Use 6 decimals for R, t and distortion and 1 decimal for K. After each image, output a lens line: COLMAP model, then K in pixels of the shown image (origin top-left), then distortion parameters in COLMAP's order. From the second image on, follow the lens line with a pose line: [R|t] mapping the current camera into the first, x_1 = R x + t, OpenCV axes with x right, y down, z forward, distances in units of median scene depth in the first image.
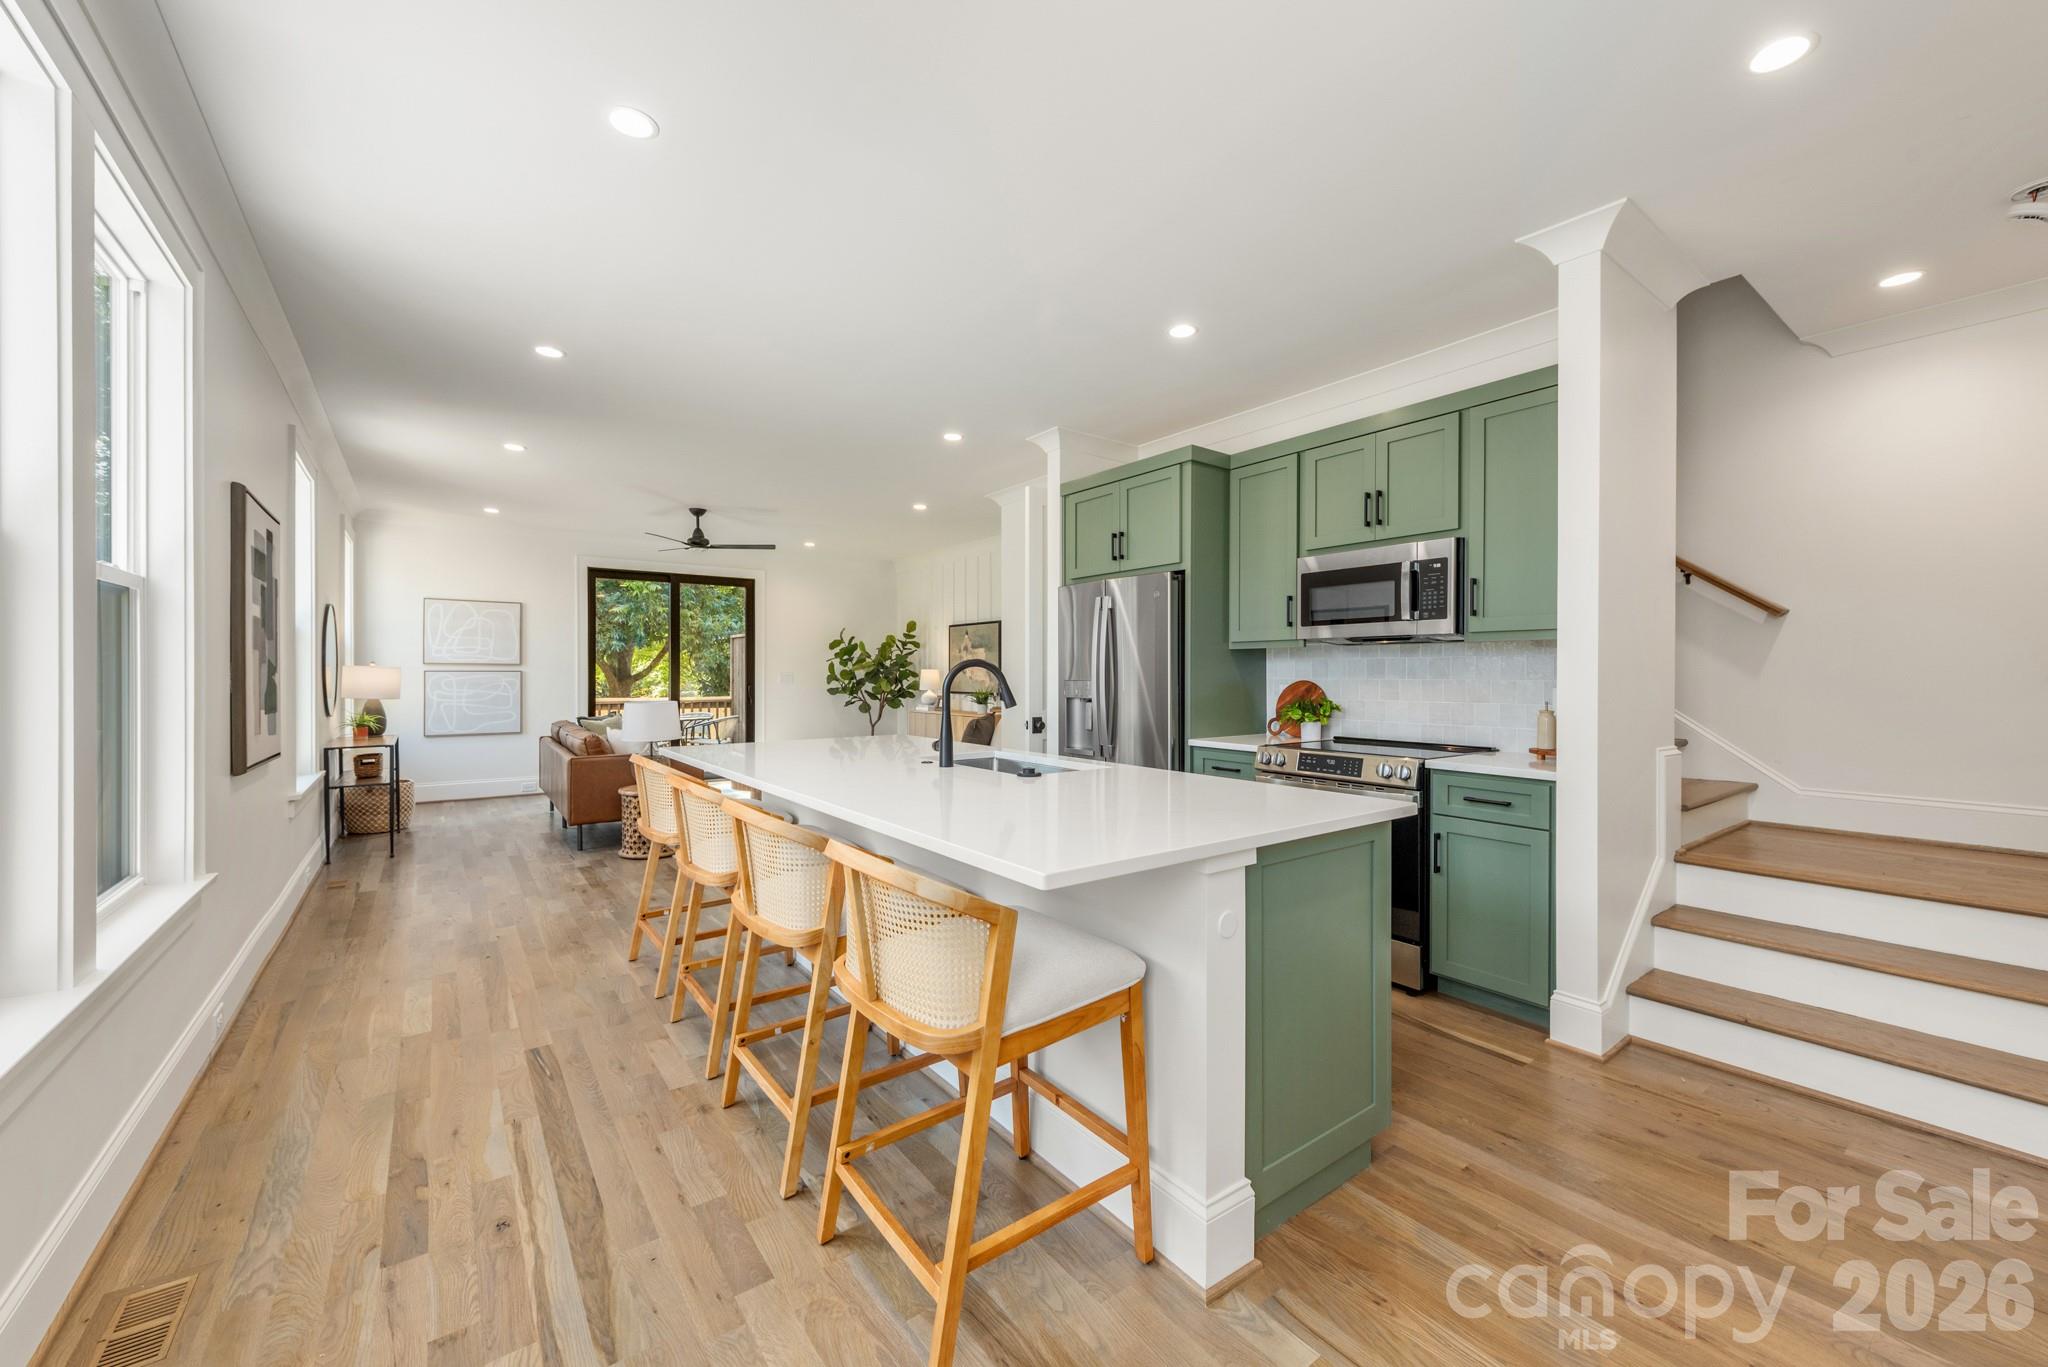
lens RADIAL K [[791.8, 0, 1033.2], [0, 791.8, 676.2], [0, 0, 1]] dist [0.005373, -0.000352]
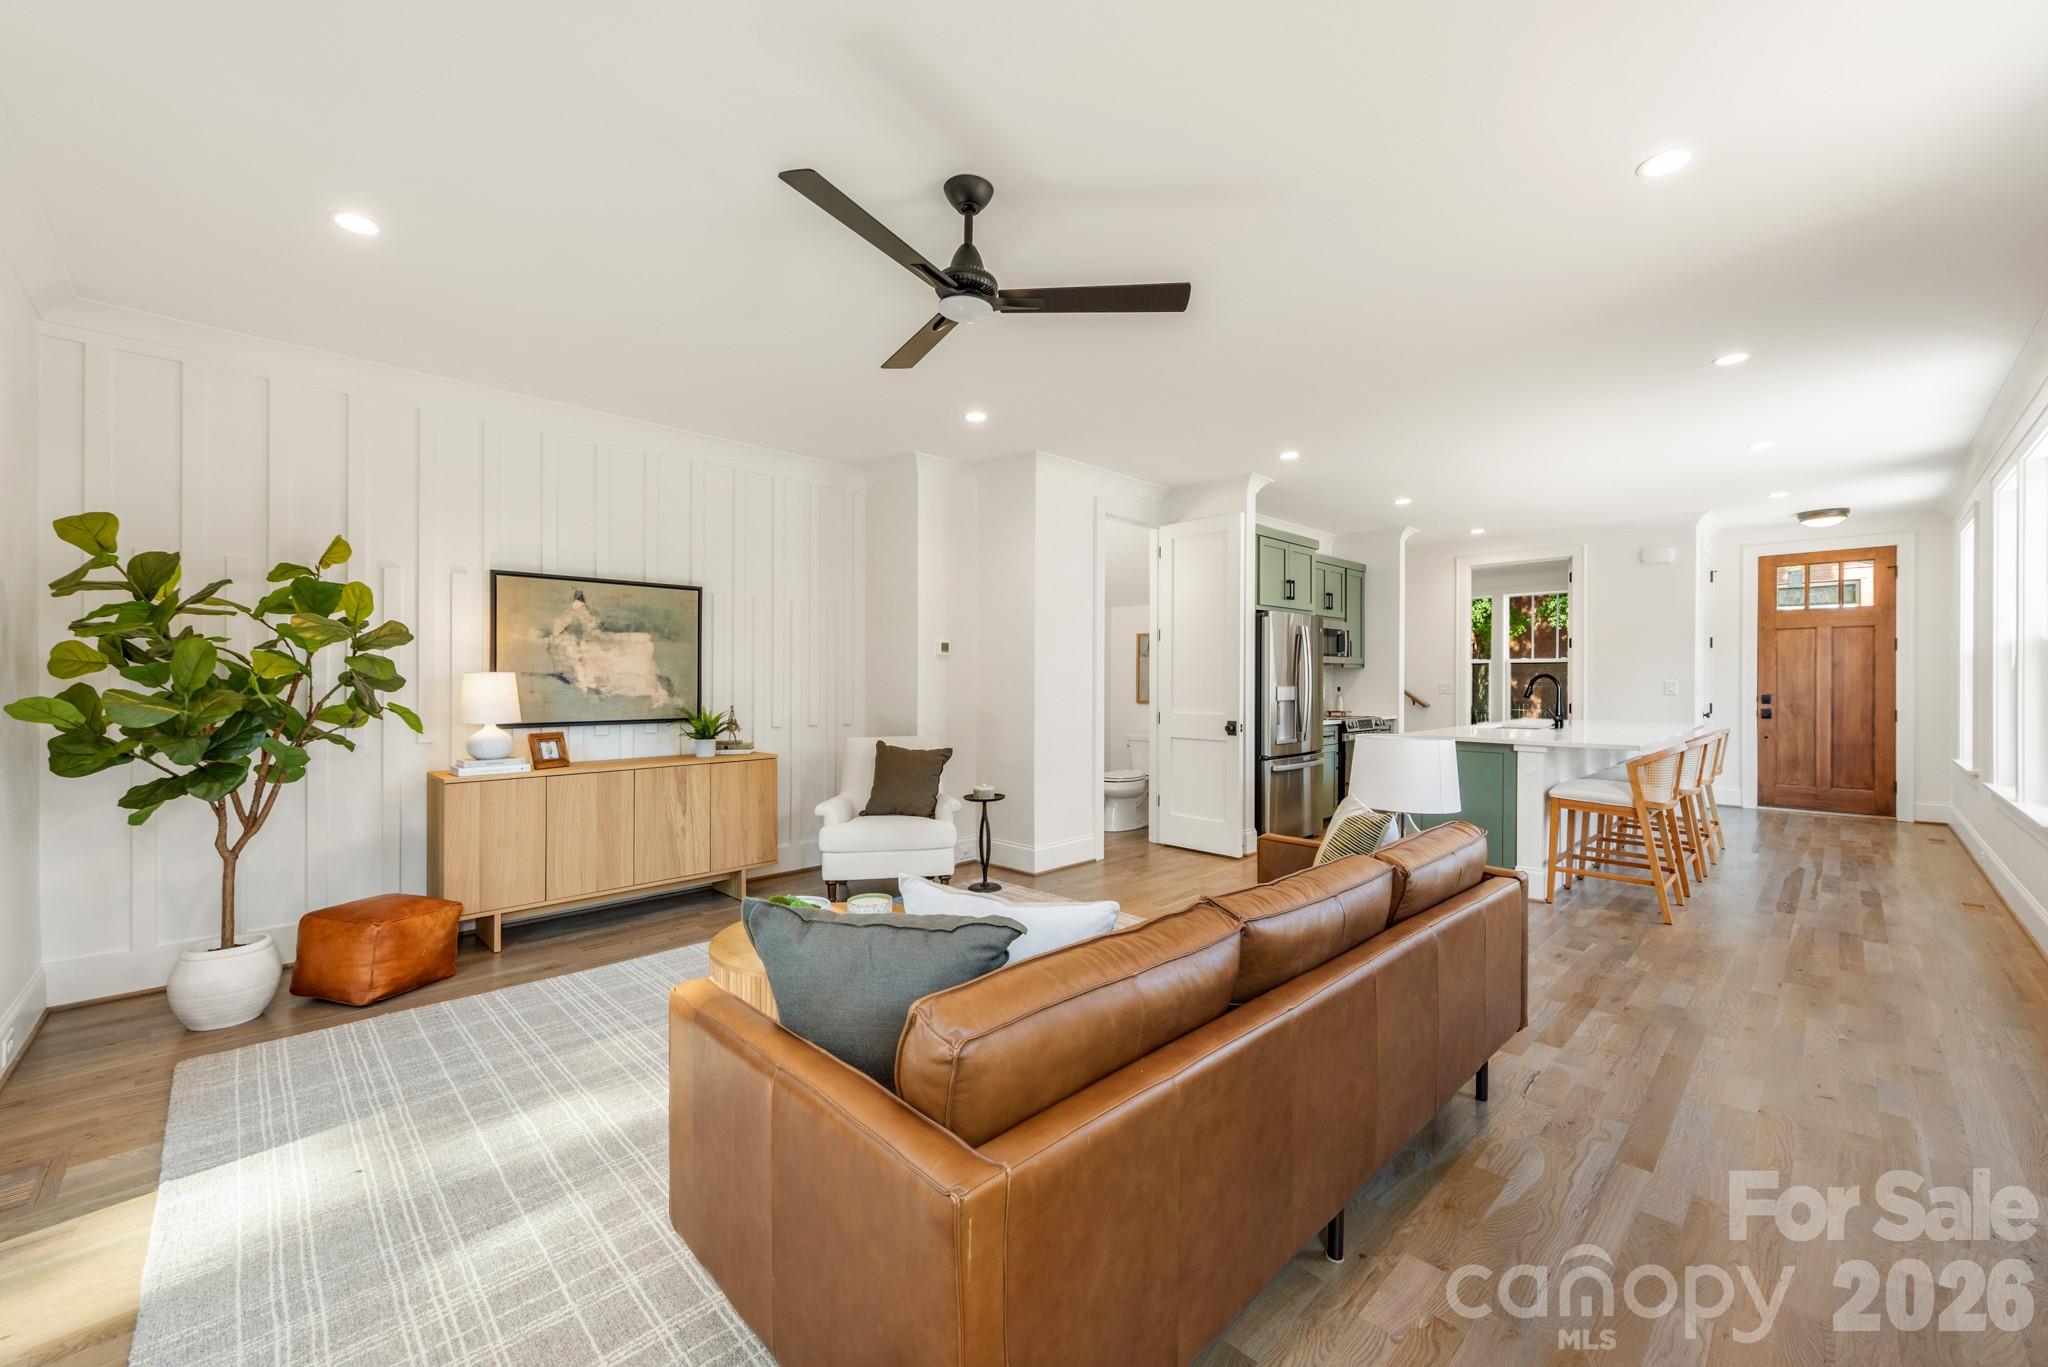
lens RADIAL K [[798.0, 0, 1026.9], [0, 798.0, 686.2], [0, 0, 1]] dist [0.016673, -0.003824]
pose [[-0.132967, -0.008670, 0.991083, -0.903740], [0.003649, 0.999951, 0.009238, -0.007219], [-0.991114, 0.004845, -0.132929, 1.214284]]
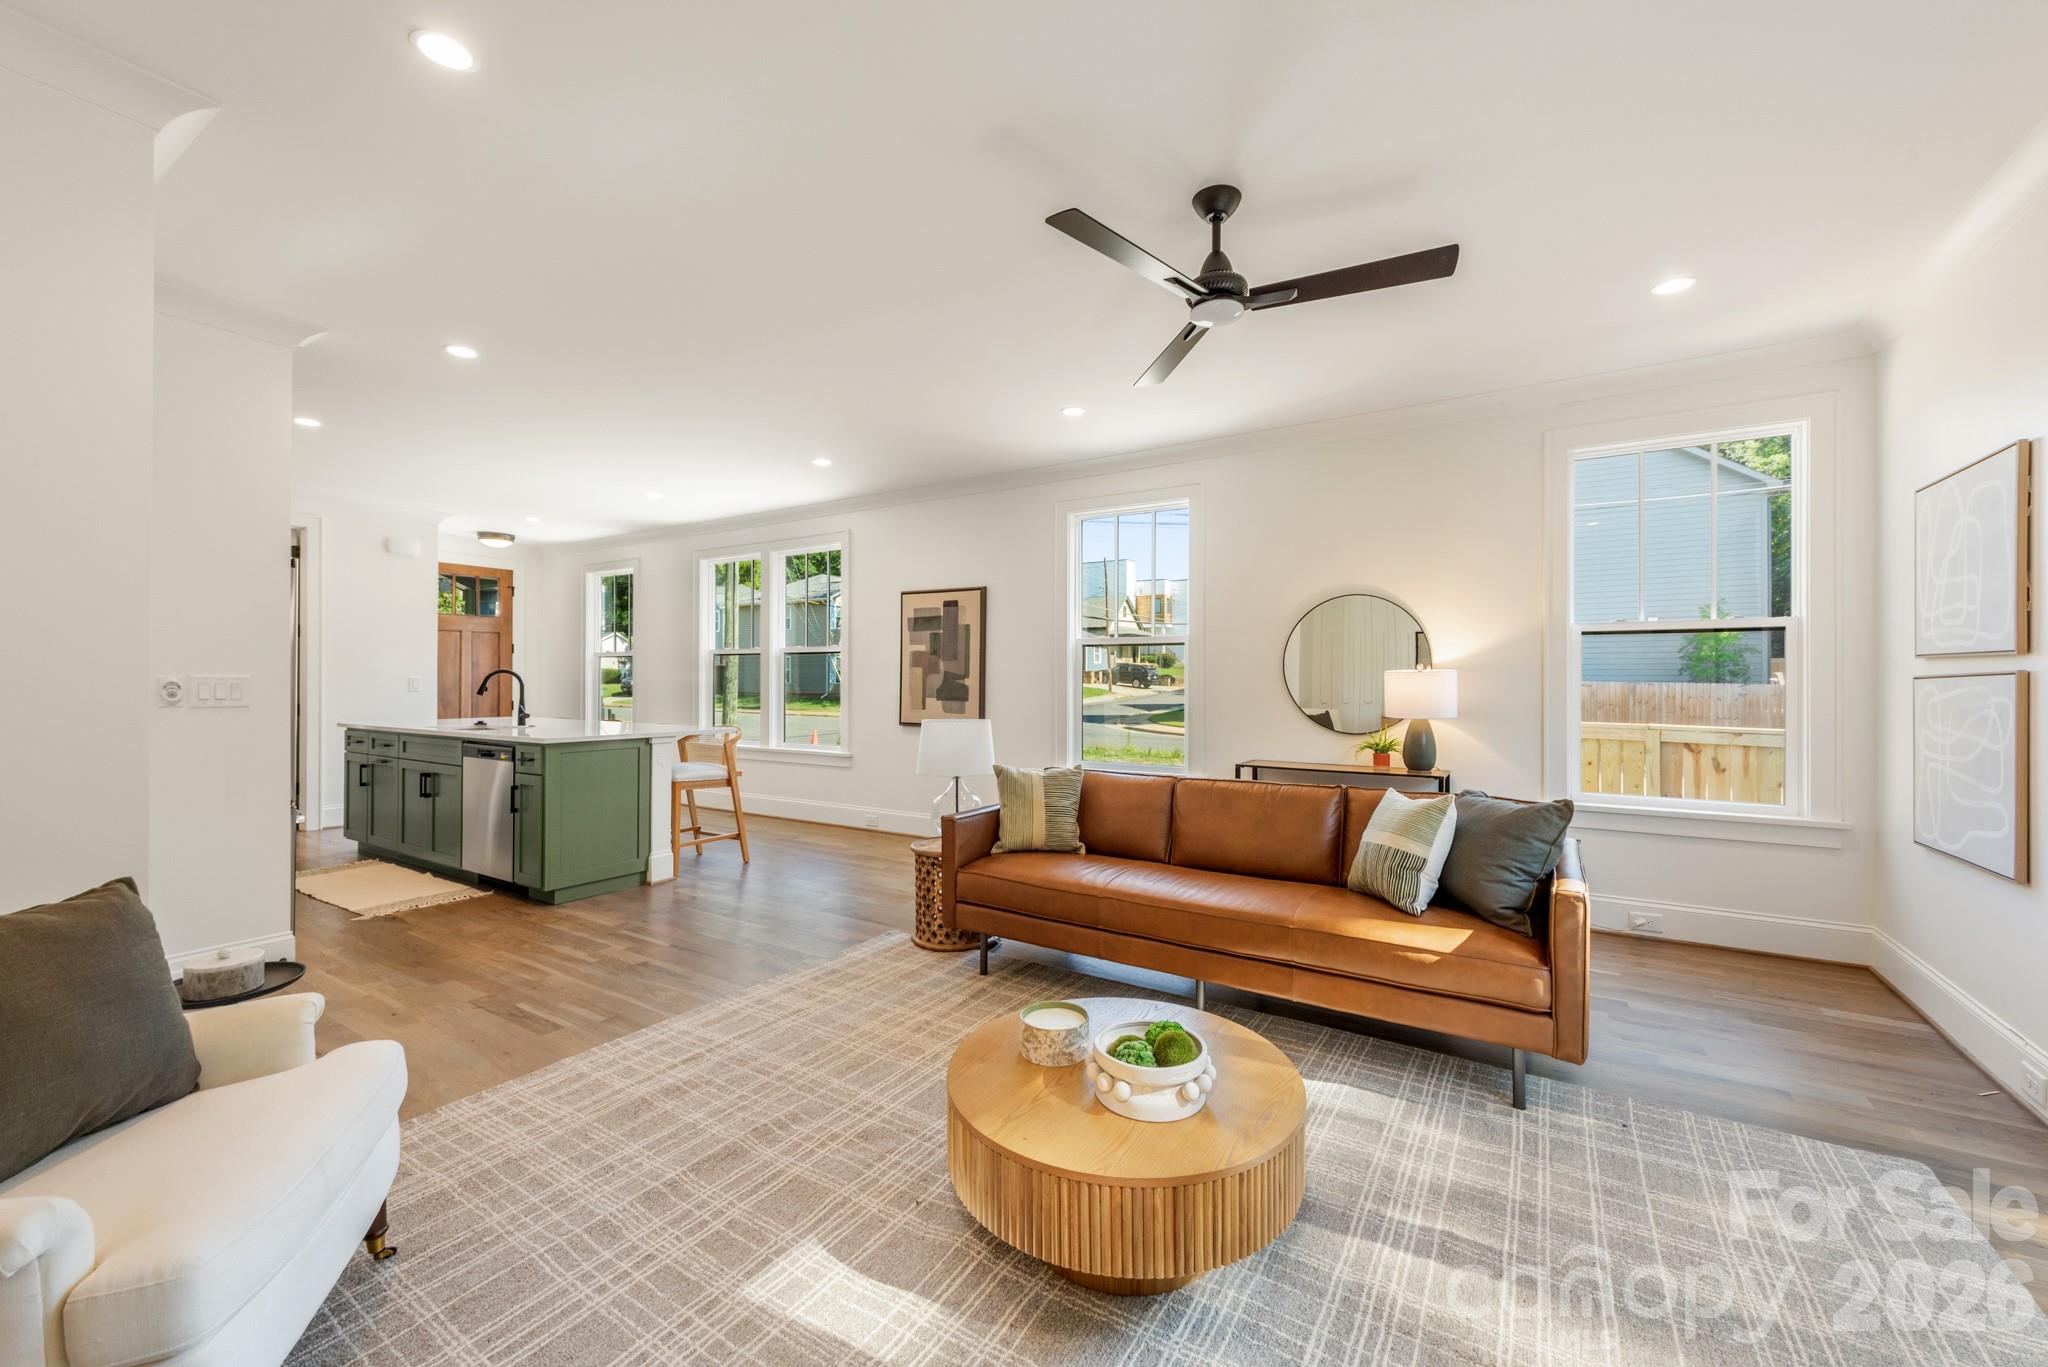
lens RADIAL K [[792.2, 0, 1031.7], [0, 792.2, 681.6], [0, 0, 1]] dist [0.008040, -0.000250]
pose [[-0.933591, -0.004893, -0.358306, -0.270995], [-0.006574, 0.999972, 0.003474, -0.003481], [0.358279, 0.005599, -0.933598, 1.535175]]
